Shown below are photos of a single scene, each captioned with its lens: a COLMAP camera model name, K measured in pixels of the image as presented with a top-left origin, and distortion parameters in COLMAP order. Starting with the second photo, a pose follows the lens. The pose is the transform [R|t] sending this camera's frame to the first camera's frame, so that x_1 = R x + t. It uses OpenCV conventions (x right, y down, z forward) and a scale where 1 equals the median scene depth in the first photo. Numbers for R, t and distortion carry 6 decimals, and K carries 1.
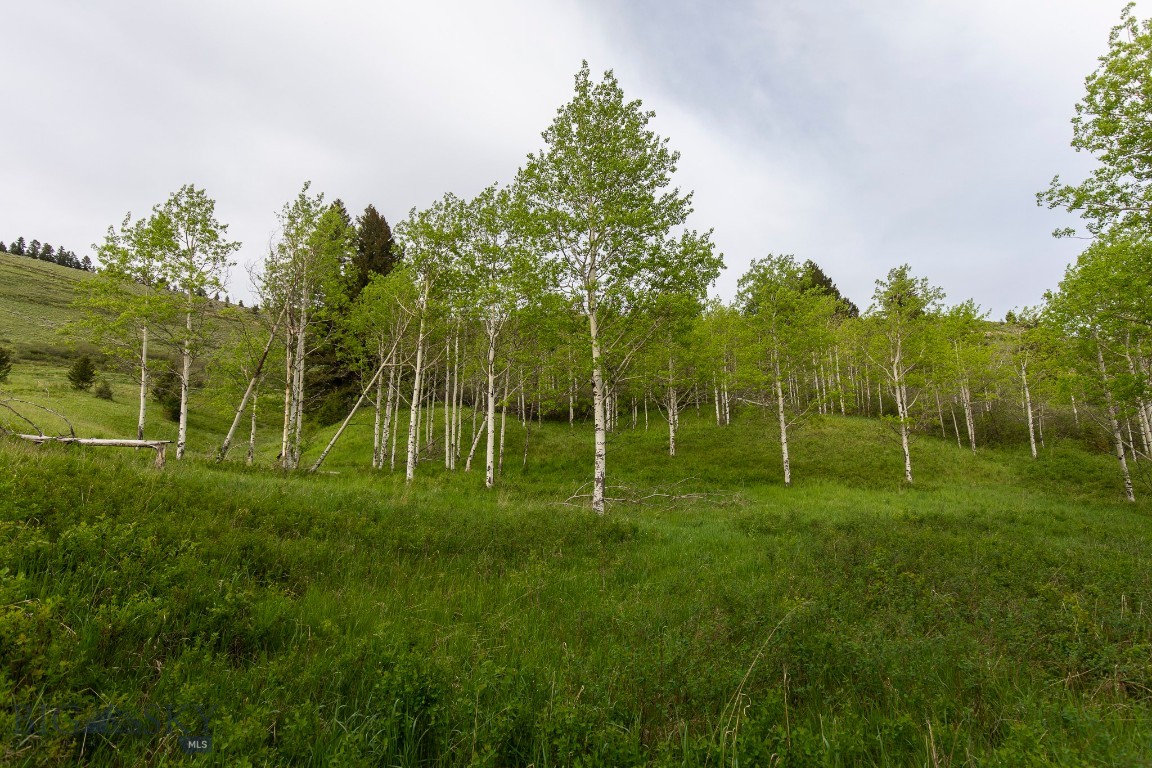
lens RADIAL K [[631.4, 0, 579.1], [0, 631.4, 390.9], [0, 0, 1]] dist [0.001392, -0.000007]
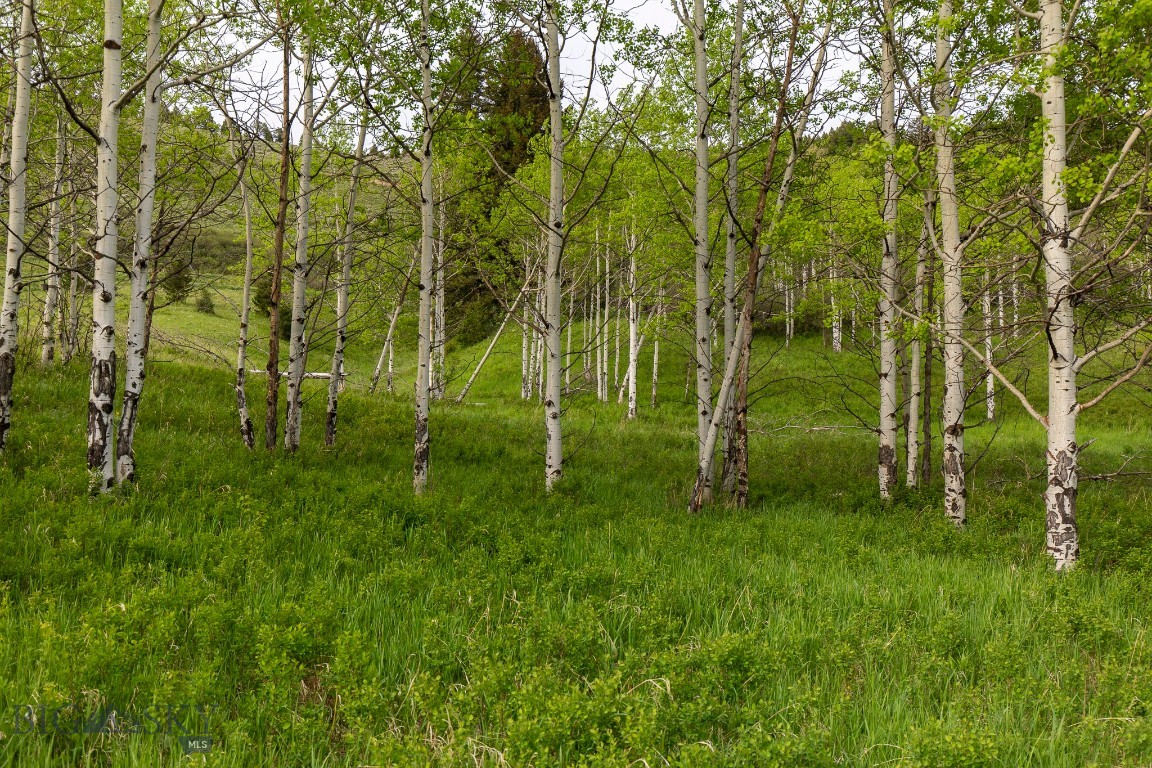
lens RADIAL K [[1096.4, 0, 575.4], [0, 1096.4, 384.1], [0, 0, 1]] dist [-0.004520, 0.000000]
pose [[0.959757, 0.000746, -0.280831, 0.158018], [0.027820, 0.994825, 0.097721, -0.041687], [0.279450, -0.101601, 0.954770, -0.391037]]
